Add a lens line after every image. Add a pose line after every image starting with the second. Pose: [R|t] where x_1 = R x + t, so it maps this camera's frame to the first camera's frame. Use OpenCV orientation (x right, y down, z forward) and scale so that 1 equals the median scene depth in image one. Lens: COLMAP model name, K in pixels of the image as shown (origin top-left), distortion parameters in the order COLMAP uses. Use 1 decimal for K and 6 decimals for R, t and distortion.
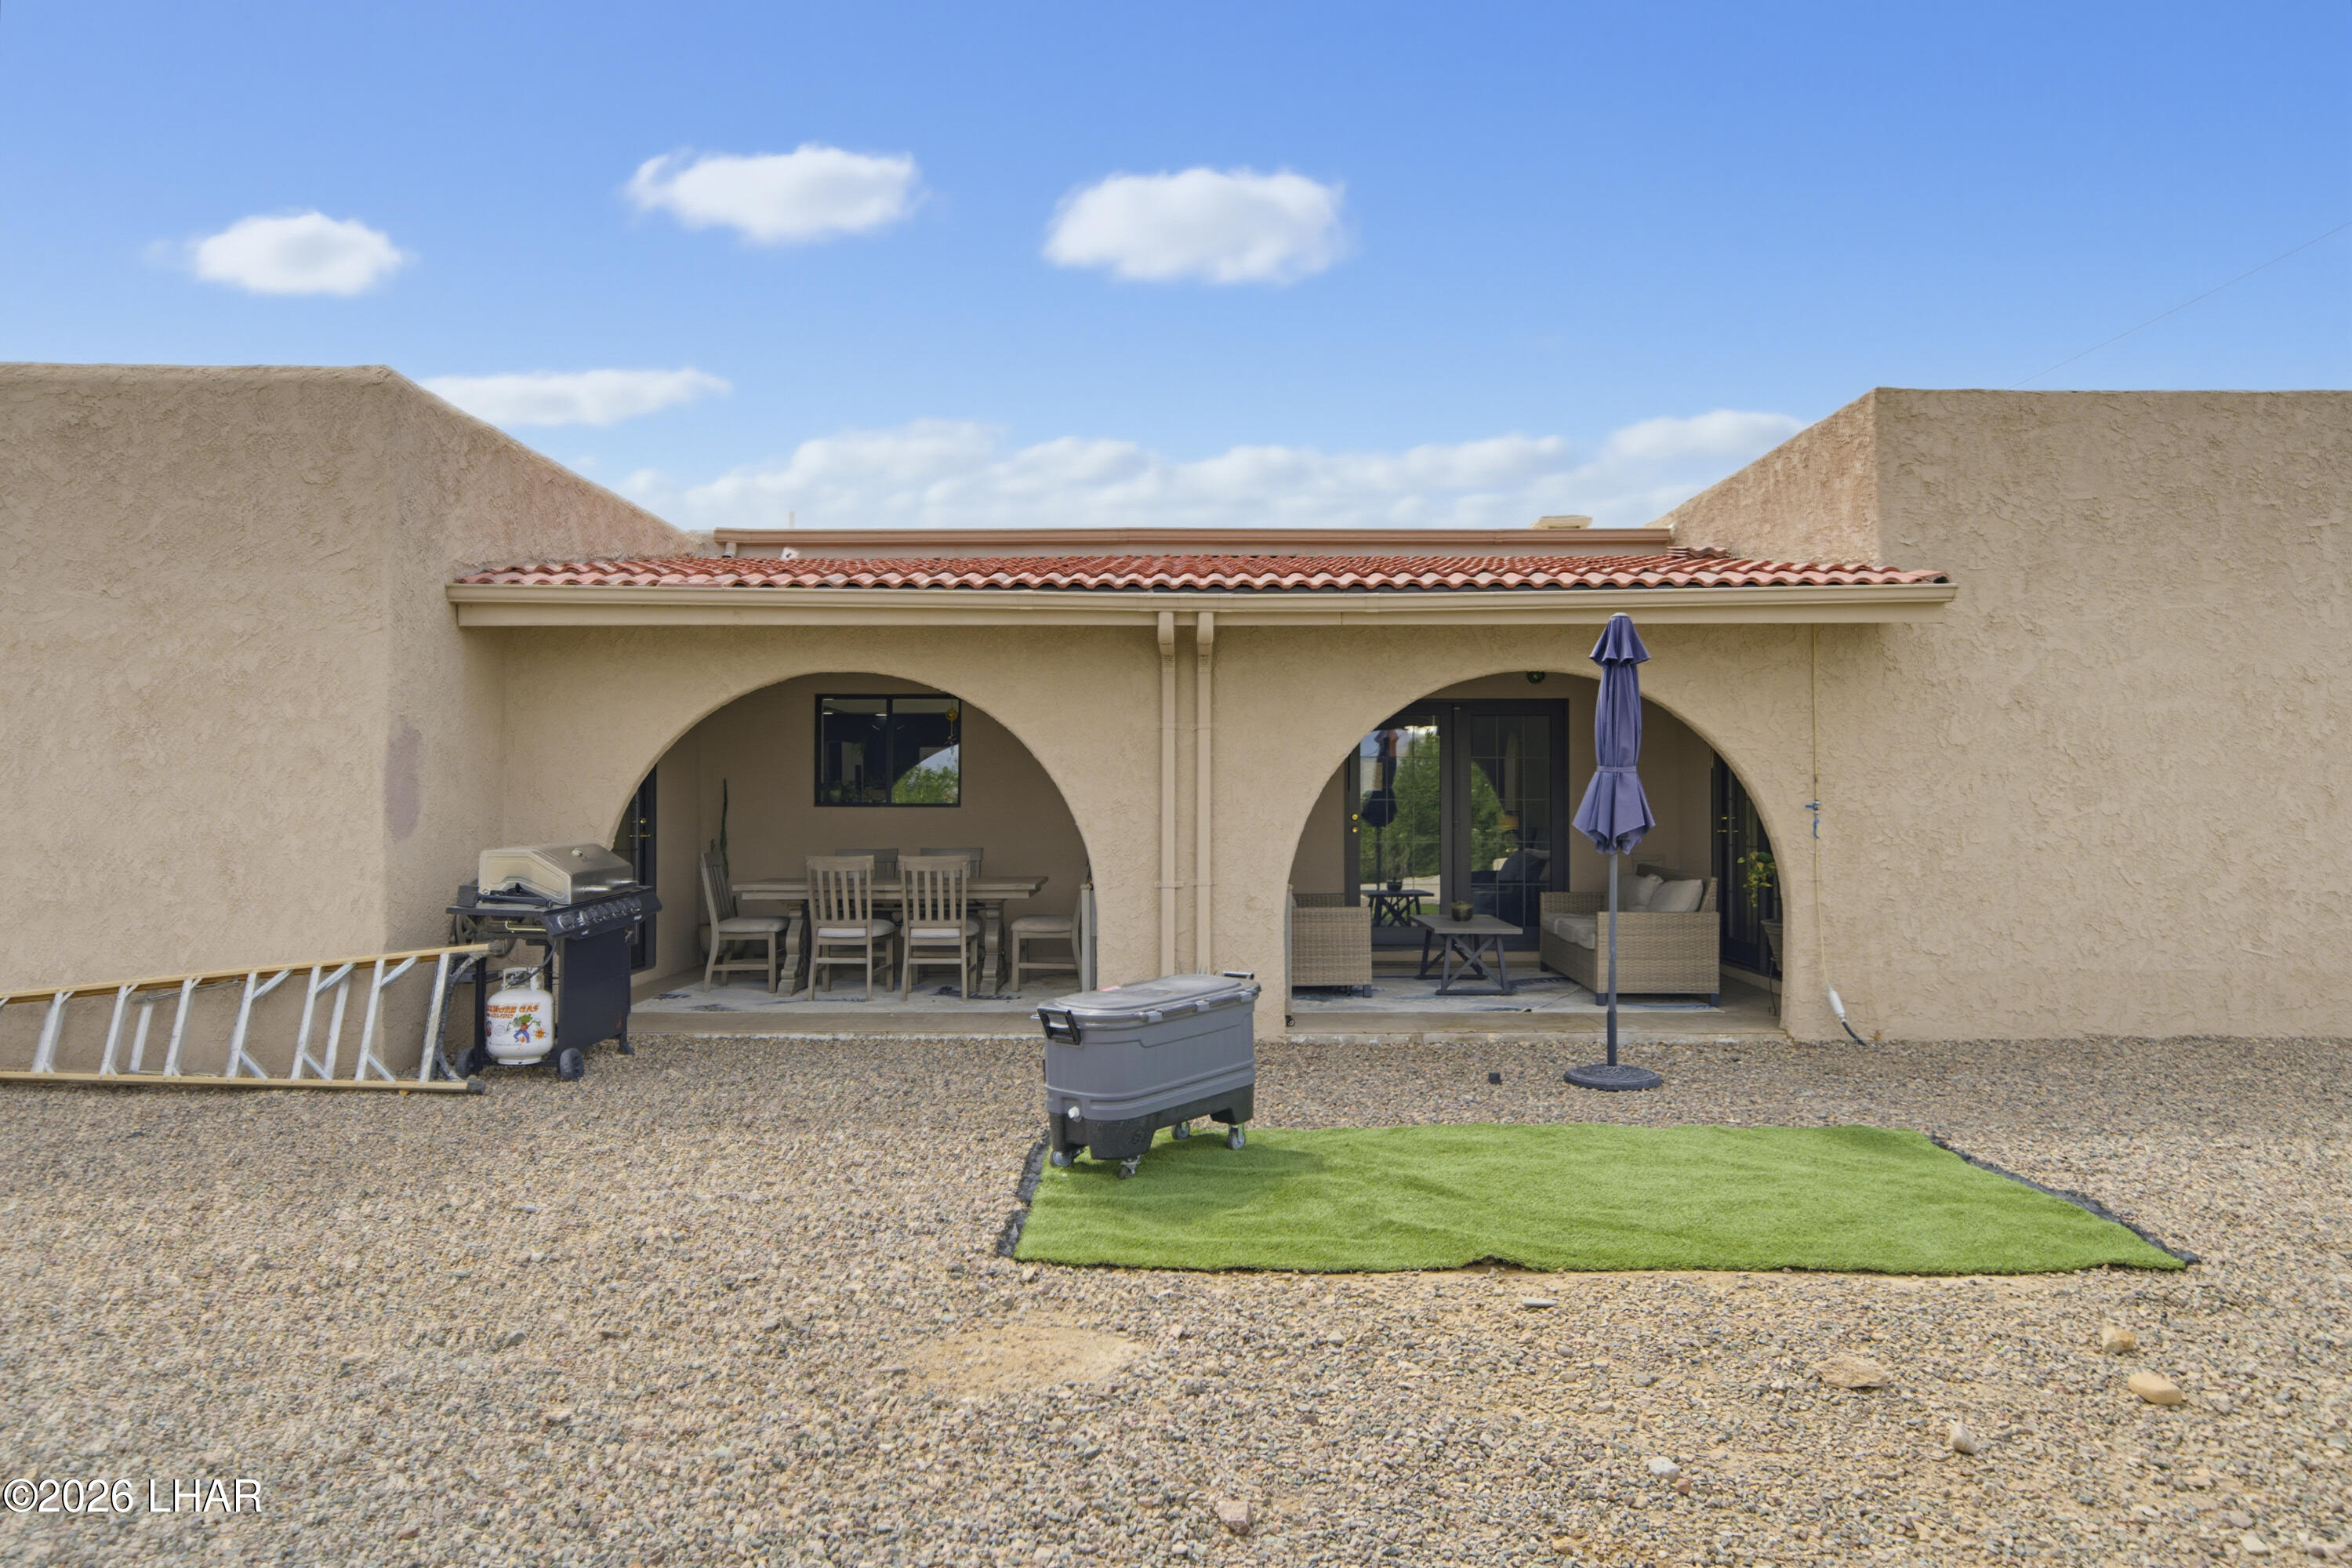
lens RADIAL K [[1583.9, 0, 1176.0], [0, 1583.9, 784.0], [0, 0, 1]] dist [0.007864, -0.001121]
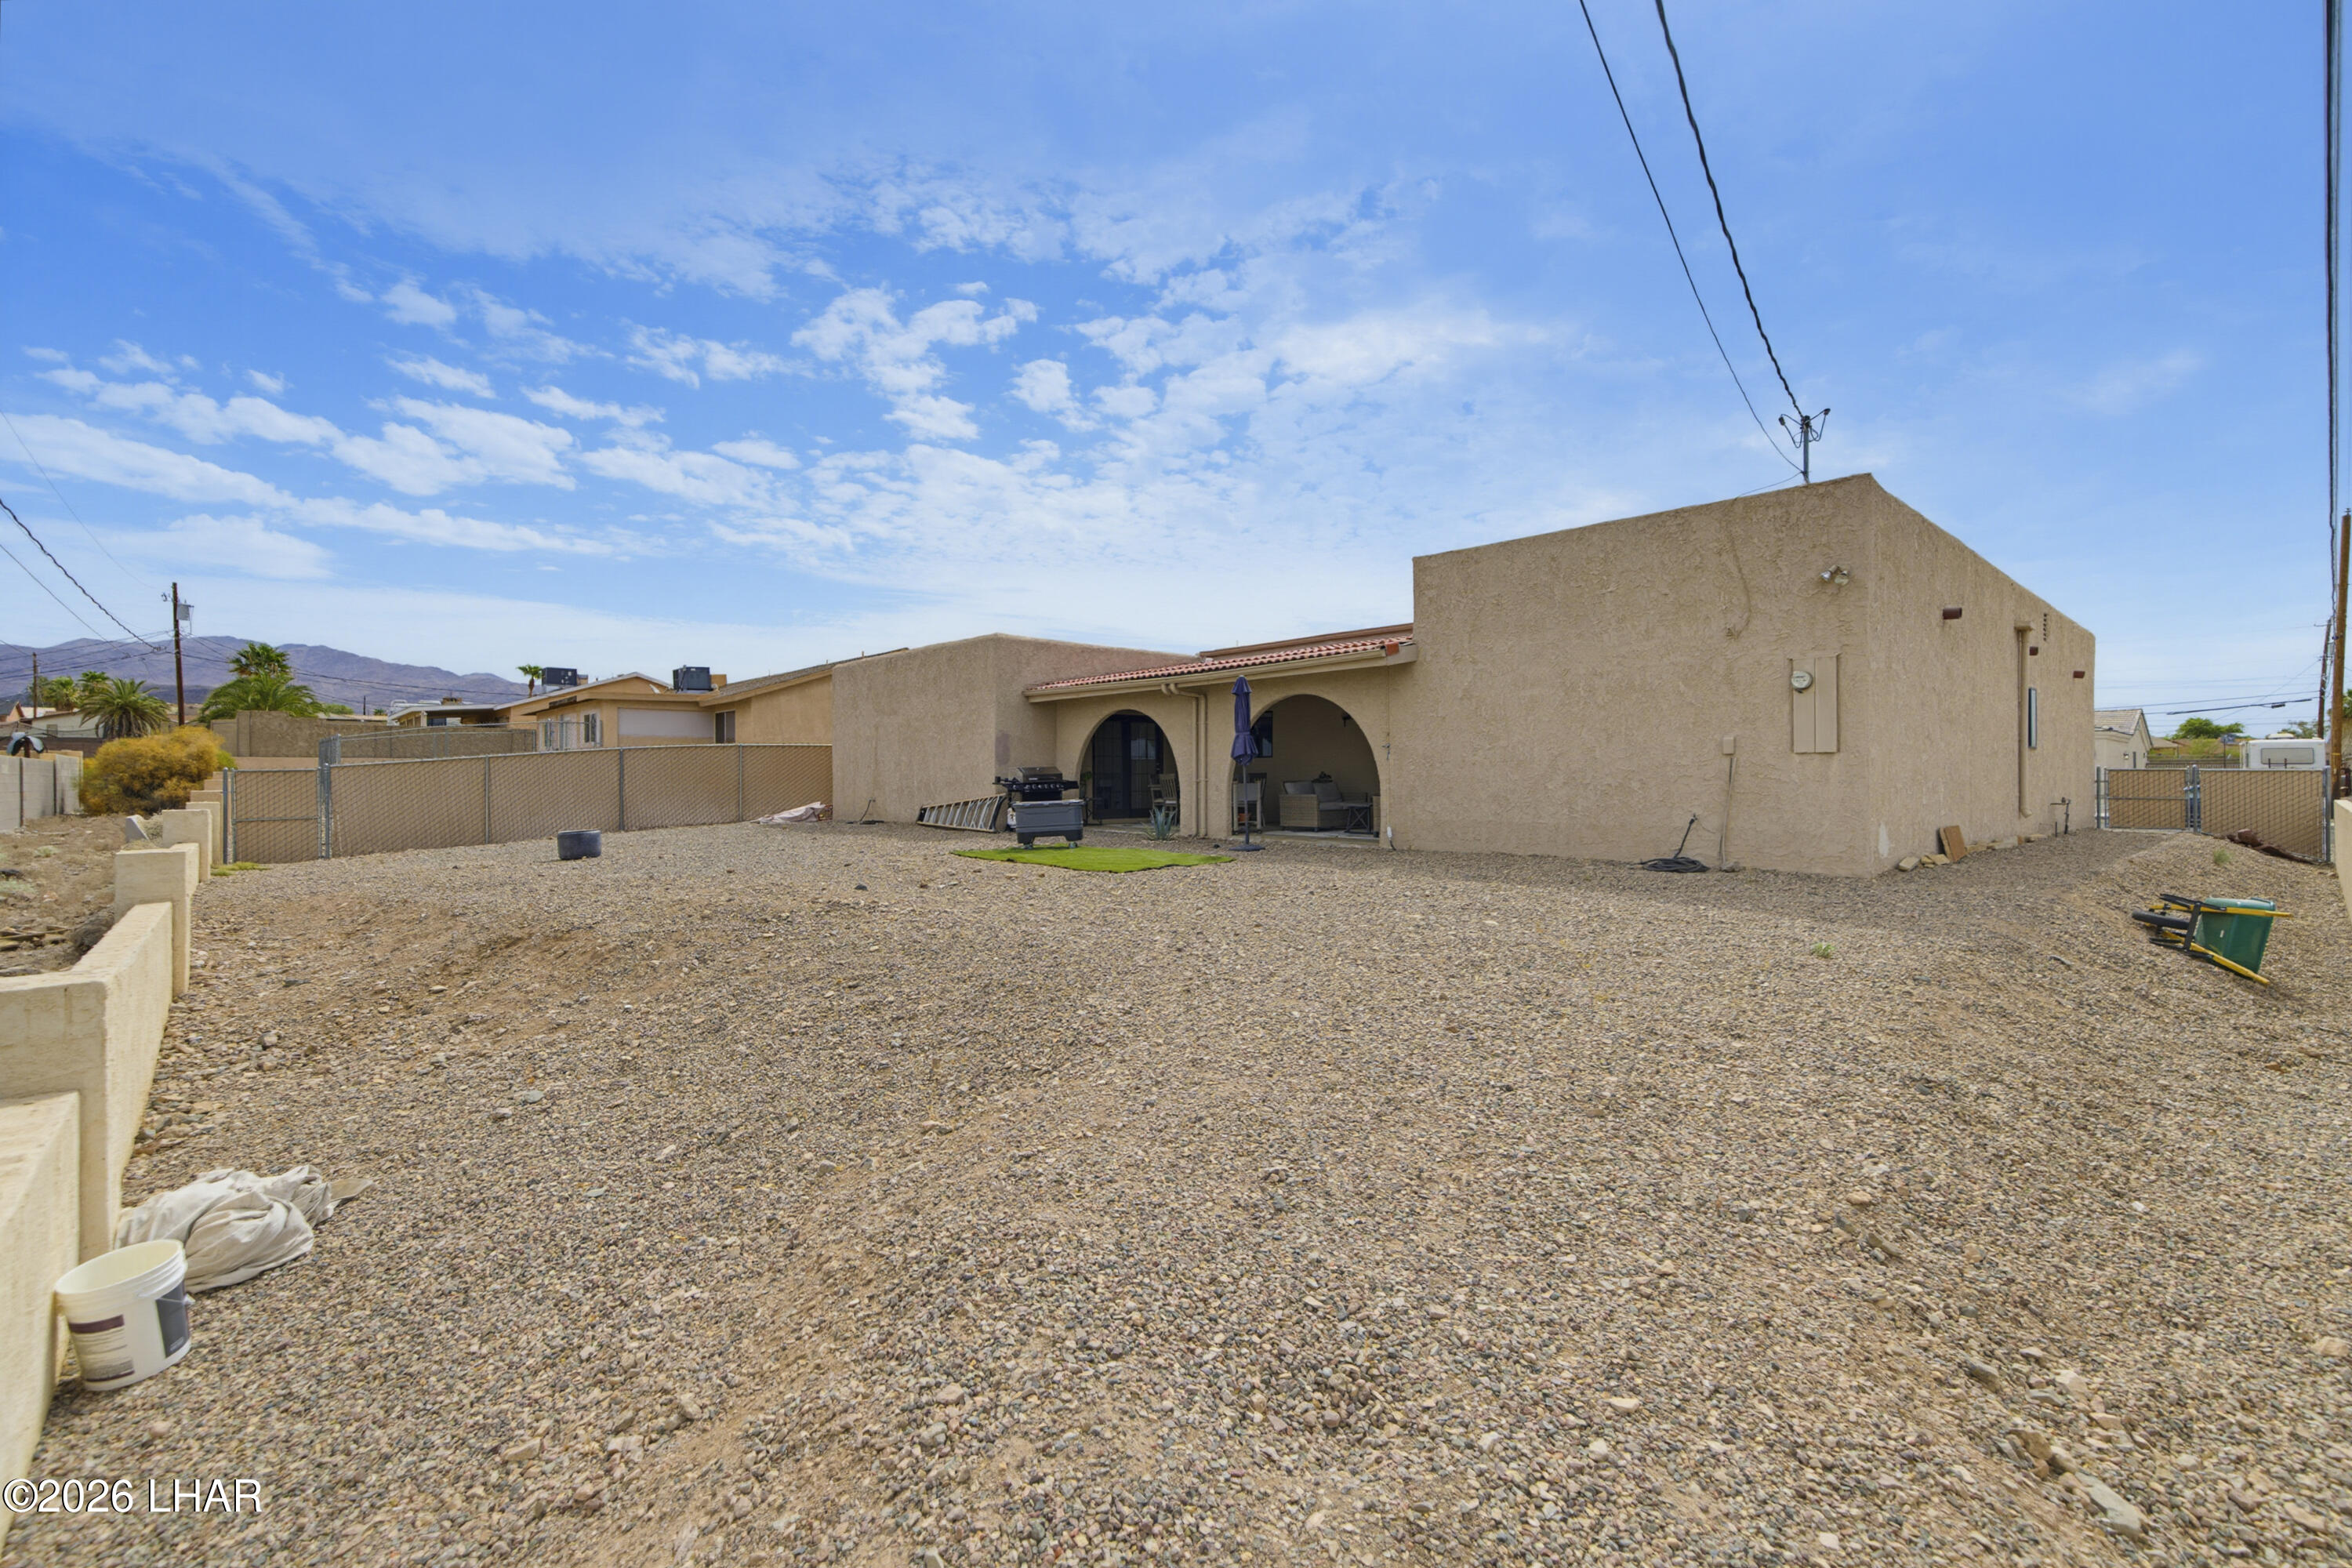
lens RADIAL K [[1046.7, 0, 1176.0], [0, 1046.7, 784.0], [0, 0, 1]] dist [0.000215, 0.000010]
pose [[0.672302, 0.001386, -0.740276, 1.313700], [0.023542, 0.999452, 0.023252, 0.026131], [0.739903, -0.033060, 0.671901, -0.239517]]
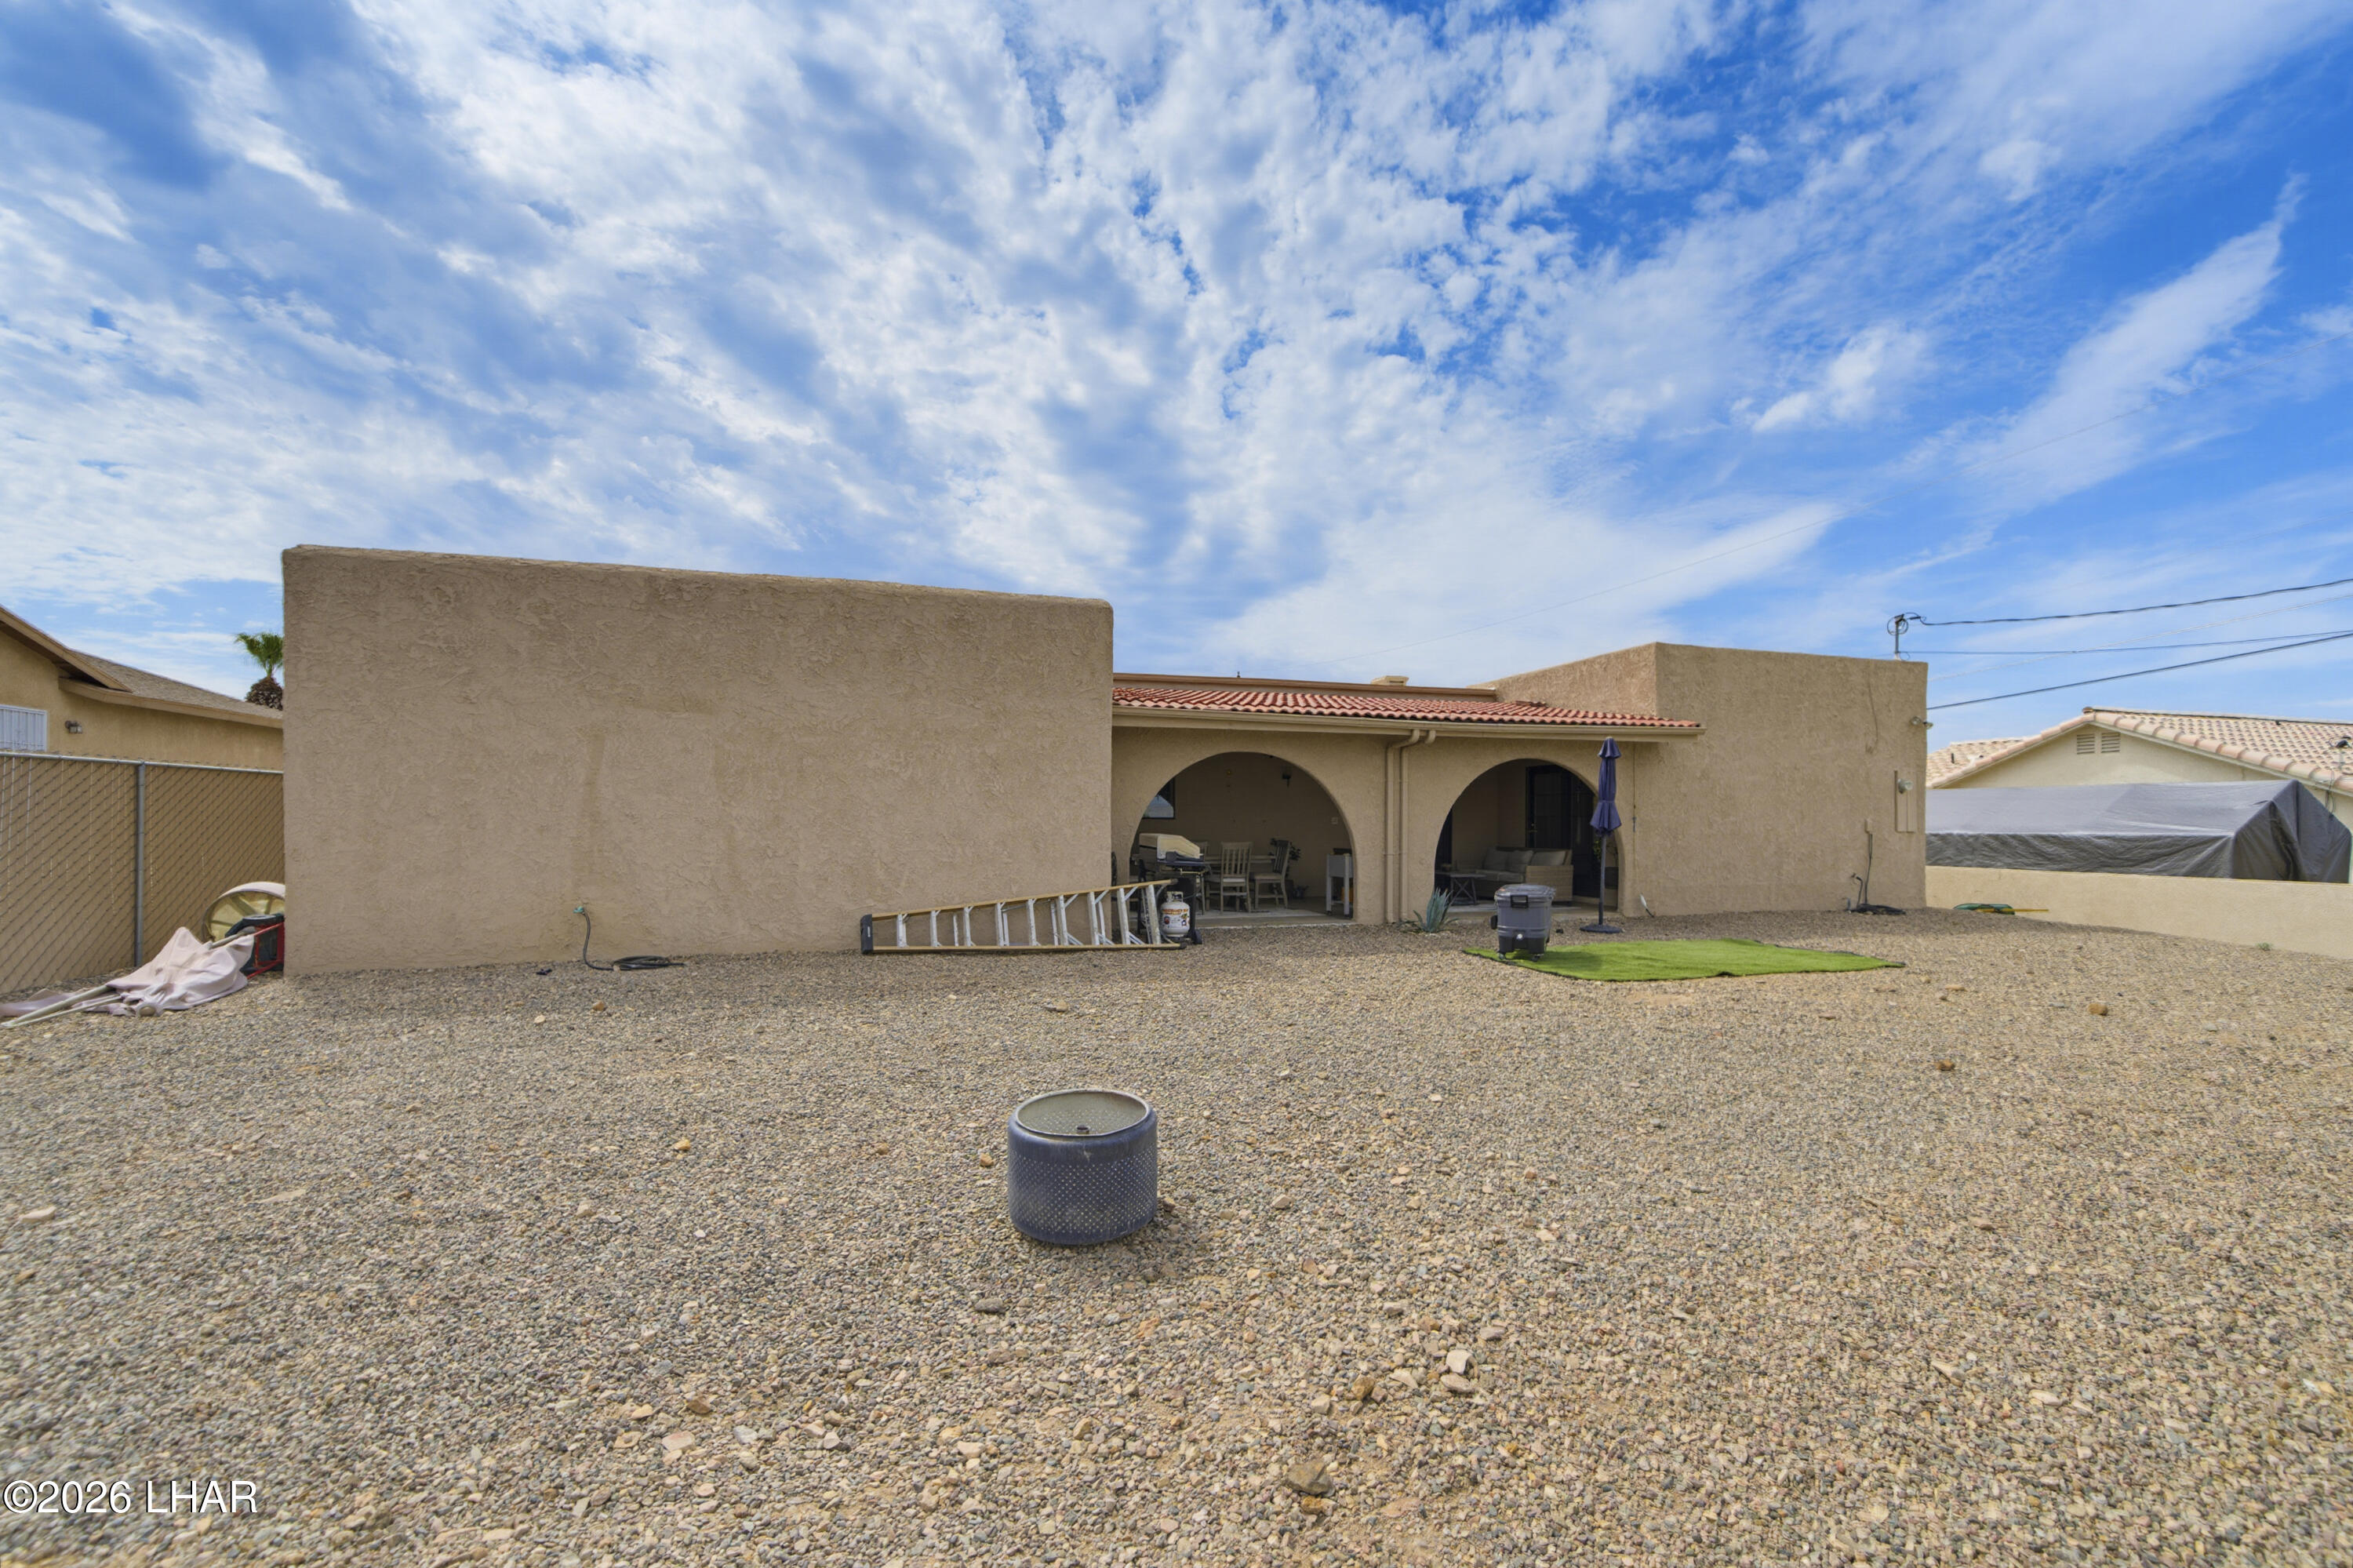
lens RADIAL K [[1017.1, 0, 1177.7], [0, 1017.1, 840.0], [0, 0, 1]] dist [0.000026, -0.000033]
pose [[0.954668, -0.002333, 0.297665, -0.702481], [-0.005974, 0.999618, 0.026994, 0.009268], [-0.297614, -0.027549, 0.954289, -0.248510]]
